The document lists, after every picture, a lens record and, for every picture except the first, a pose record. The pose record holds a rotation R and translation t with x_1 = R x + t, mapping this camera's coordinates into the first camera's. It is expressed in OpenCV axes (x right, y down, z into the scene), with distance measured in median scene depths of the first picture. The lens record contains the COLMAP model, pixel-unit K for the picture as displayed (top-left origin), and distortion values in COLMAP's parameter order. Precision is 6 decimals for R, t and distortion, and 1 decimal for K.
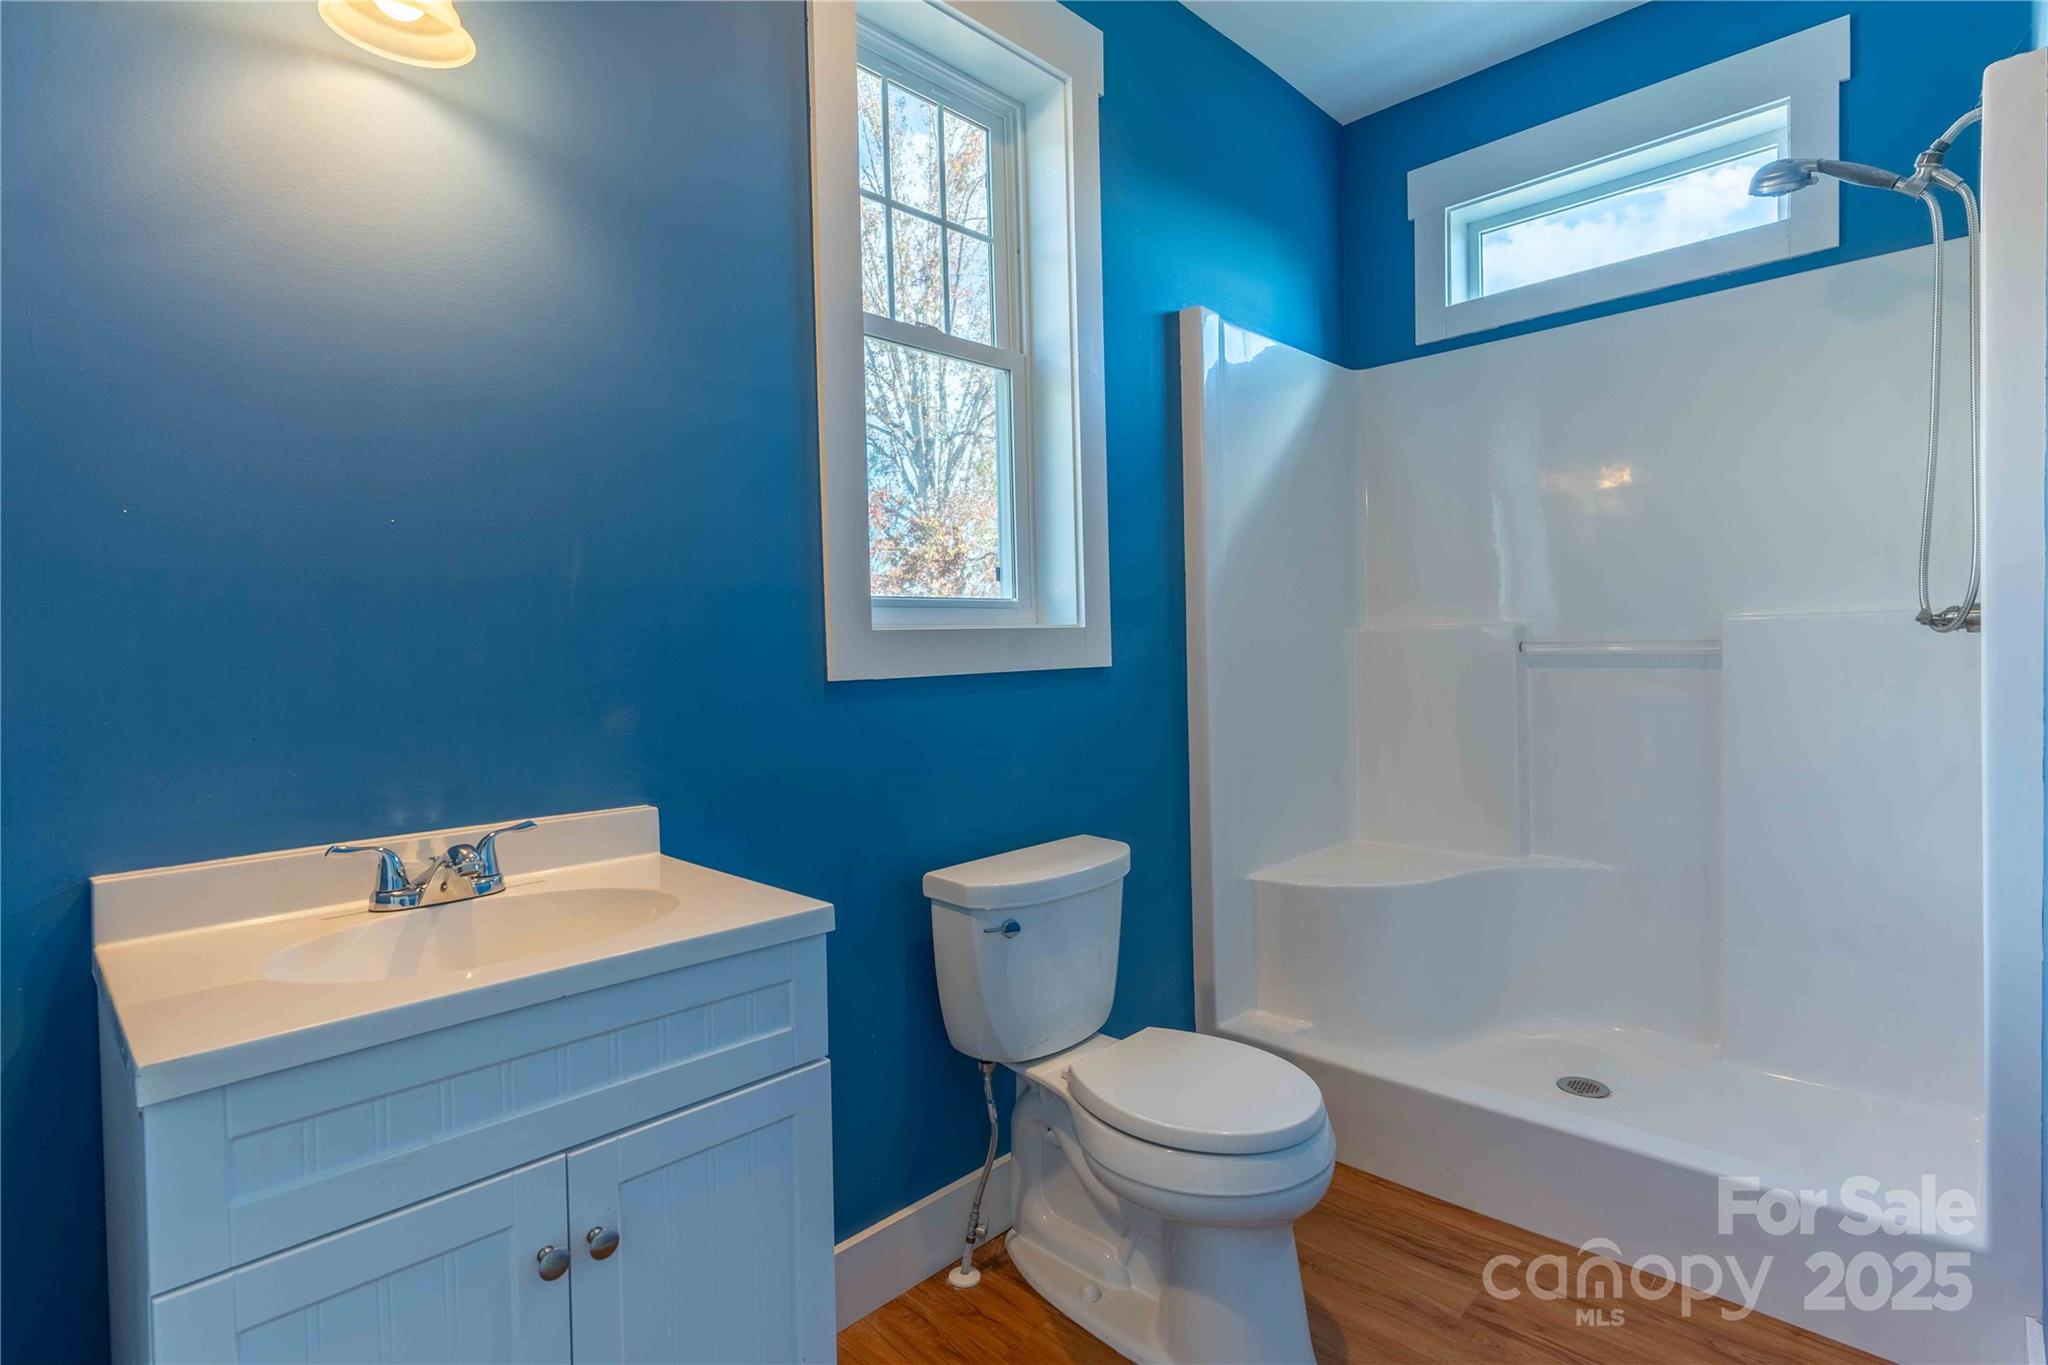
lens RADIAL K [[1000.2, 0, 1027.1], [0, 1000.2, 670.2], [0, 0, 1]] dist [0.004201, -0.000276]
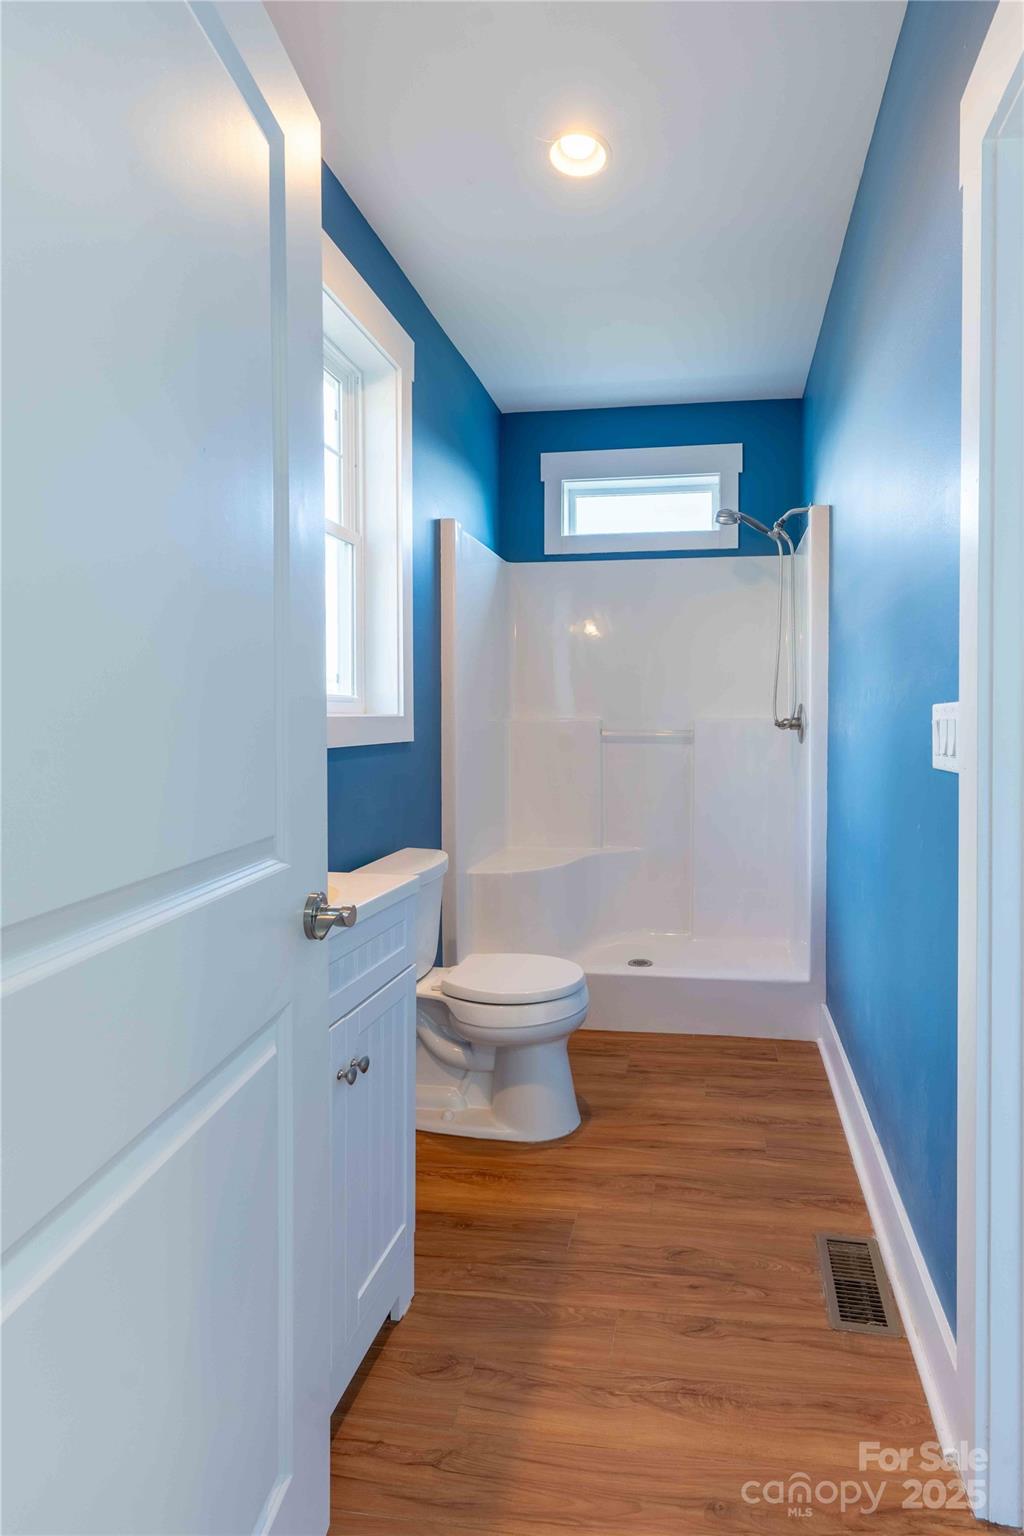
lens RADIAL K [[750.1, 0, 626.5], [0, 750.1, 729.1], [0, 0, 1]] dist [0.004201, -0.000276]
pose [[0.802366, 0.017659, 0.596571, -0.353014], [-0.006908, 0.999770, -0.020304, -0.001095], [-0.596792, 0.012170, 0.802303, -0.149798]]
